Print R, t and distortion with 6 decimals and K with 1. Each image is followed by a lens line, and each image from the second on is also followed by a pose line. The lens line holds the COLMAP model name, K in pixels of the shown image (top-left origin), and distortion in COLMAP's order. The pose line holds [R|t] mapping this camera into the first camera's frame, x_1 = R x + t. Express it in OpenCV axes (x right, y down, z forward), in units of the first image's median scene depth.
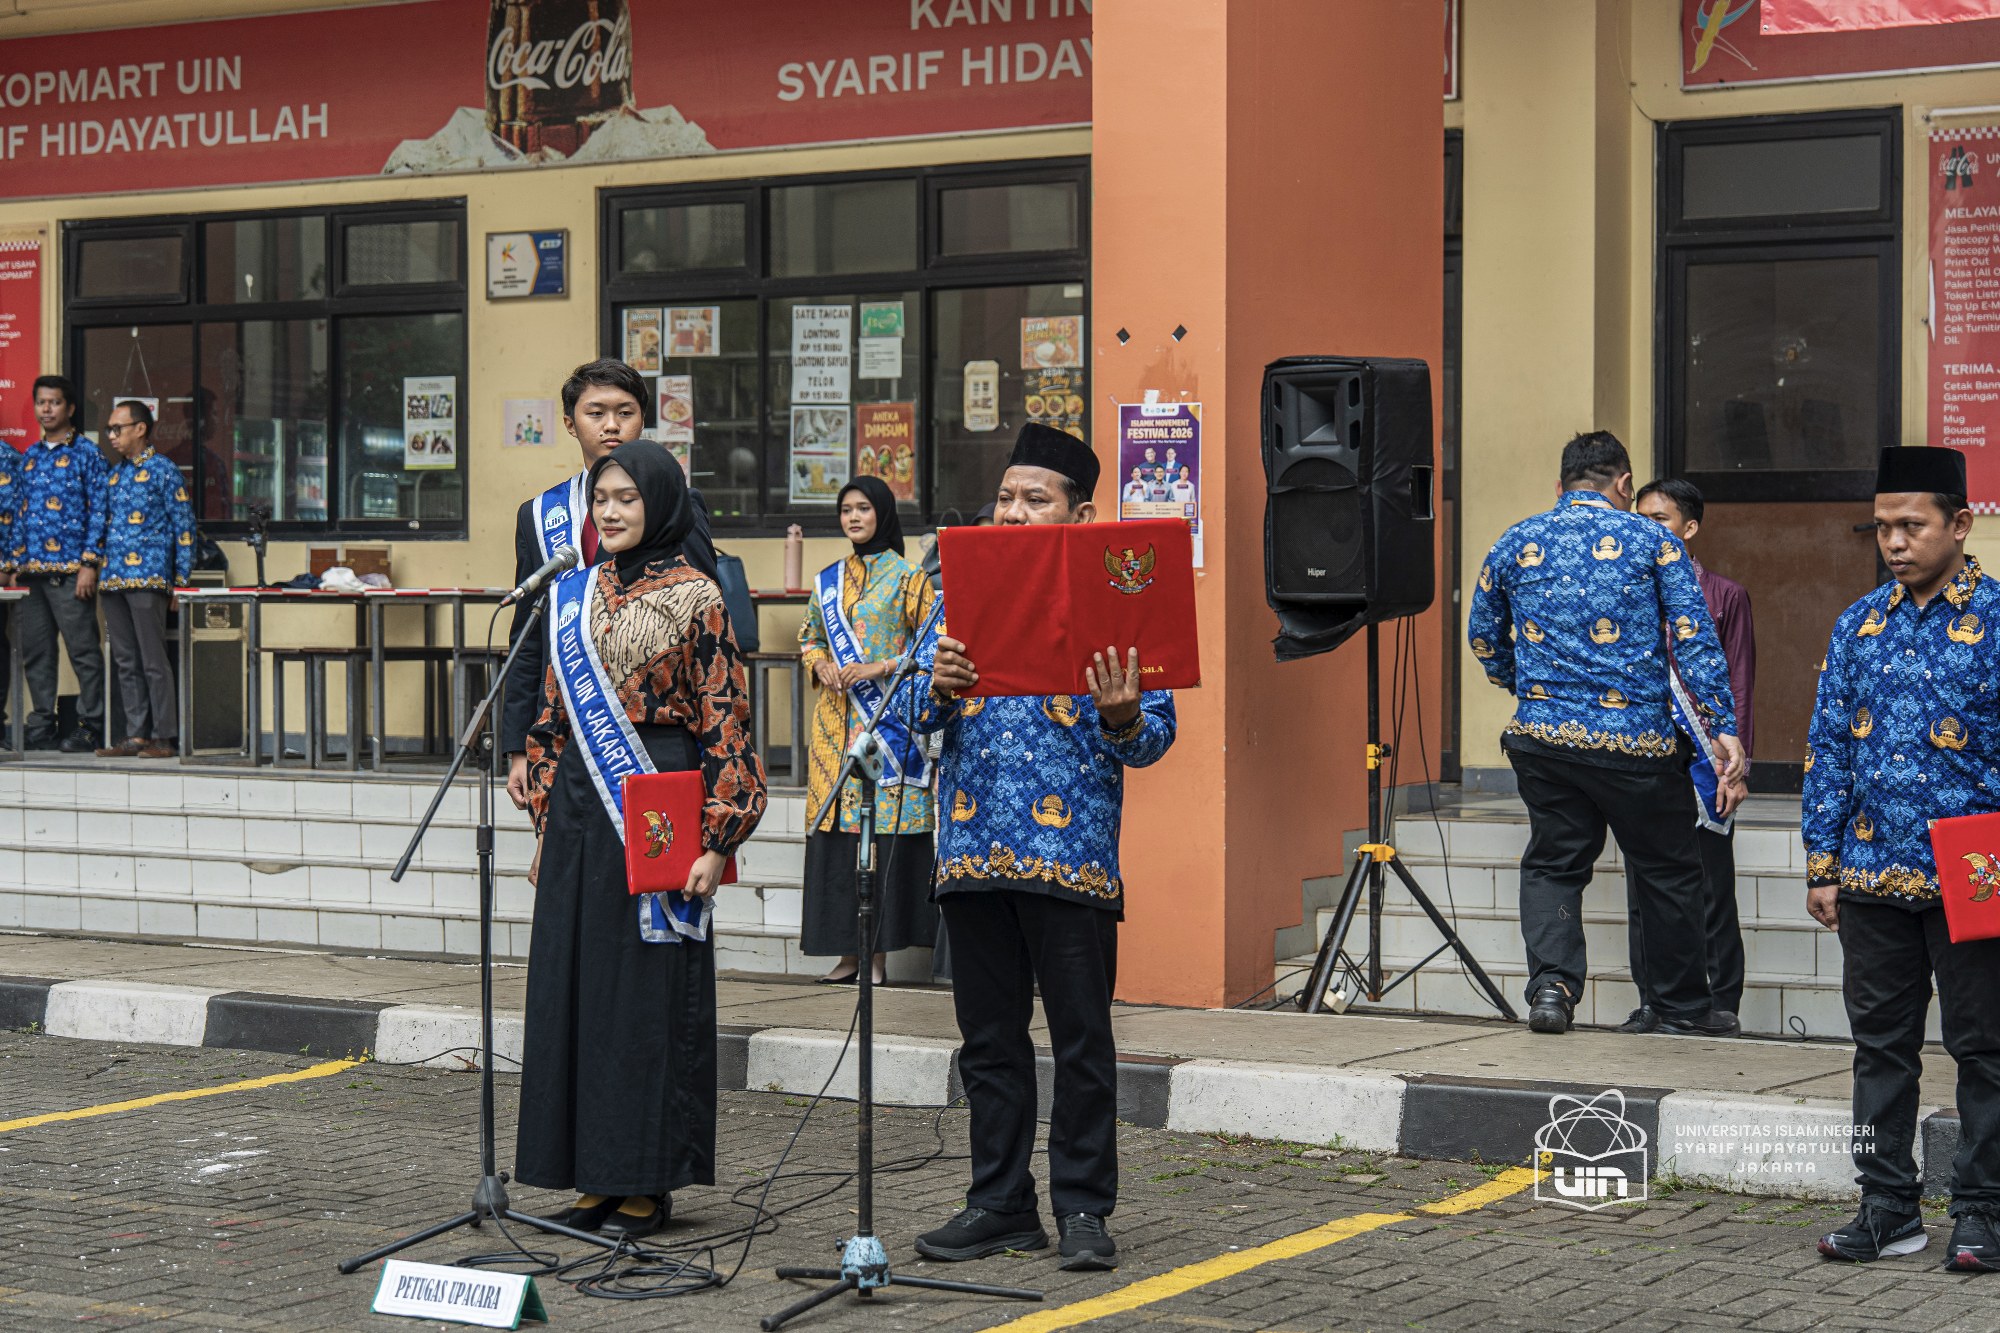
lens RADIAL K [[4130.9, 0, 964.8], [0, 4130.9, 599.7], [0, 0, 1]] dist [0.030307, 0.000000]
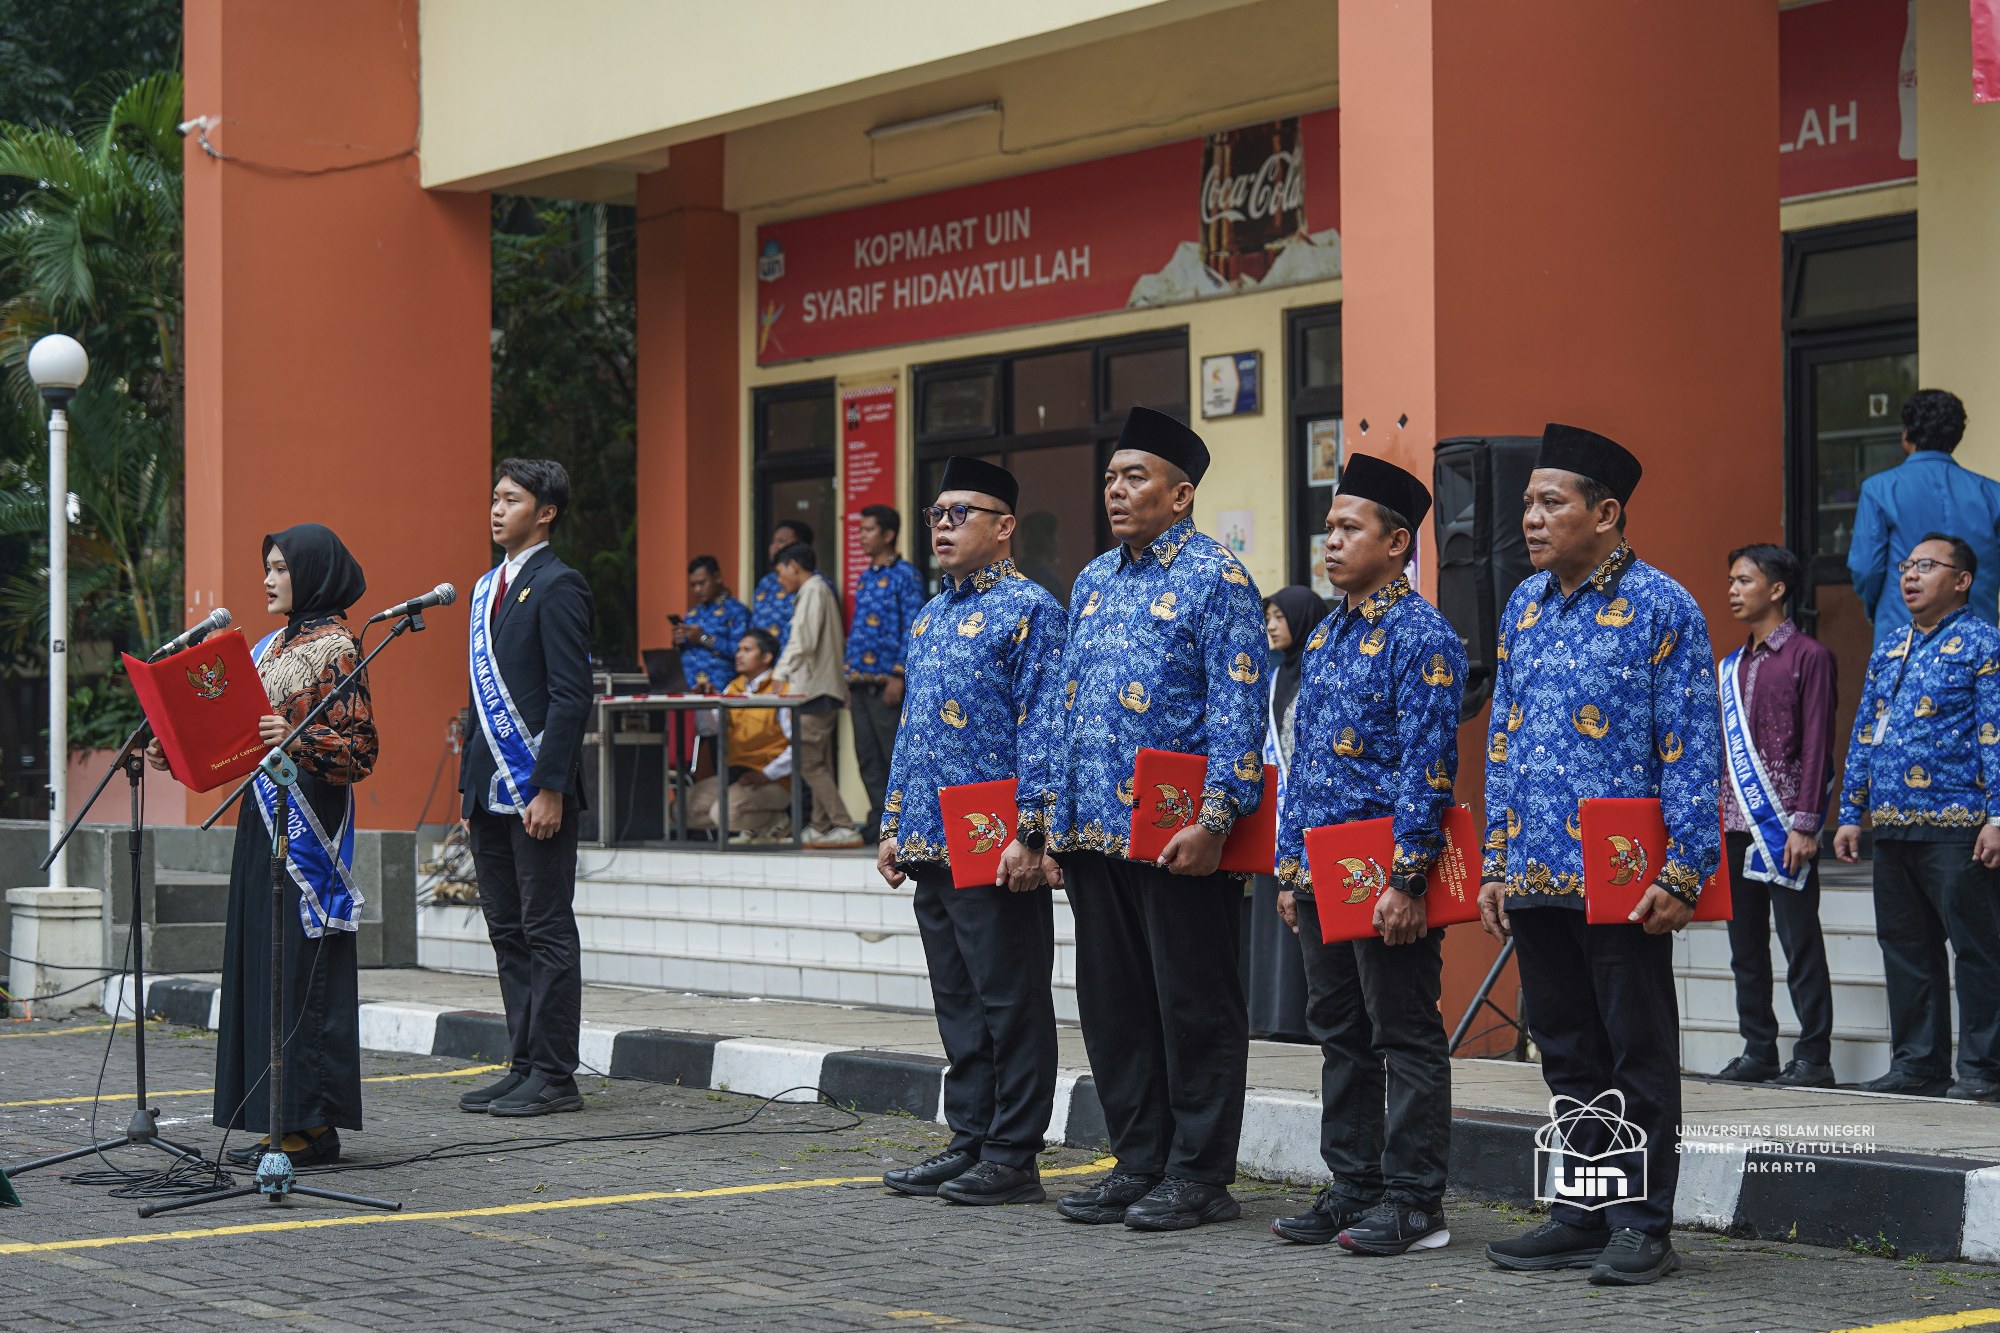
lens RADIAL K [[4130.9, 0, 1015.3], [0, 4130.9, 609.8], [0, 0, 1]] dist [0.030307, 0.000000]
pose [[0.924299, -0.023624, -0.380938, 0.247023], [0.010556, 0.999283, -0.036357, 0.015304], [0.381524, 0.029584, 0.923885, -0.007488]]
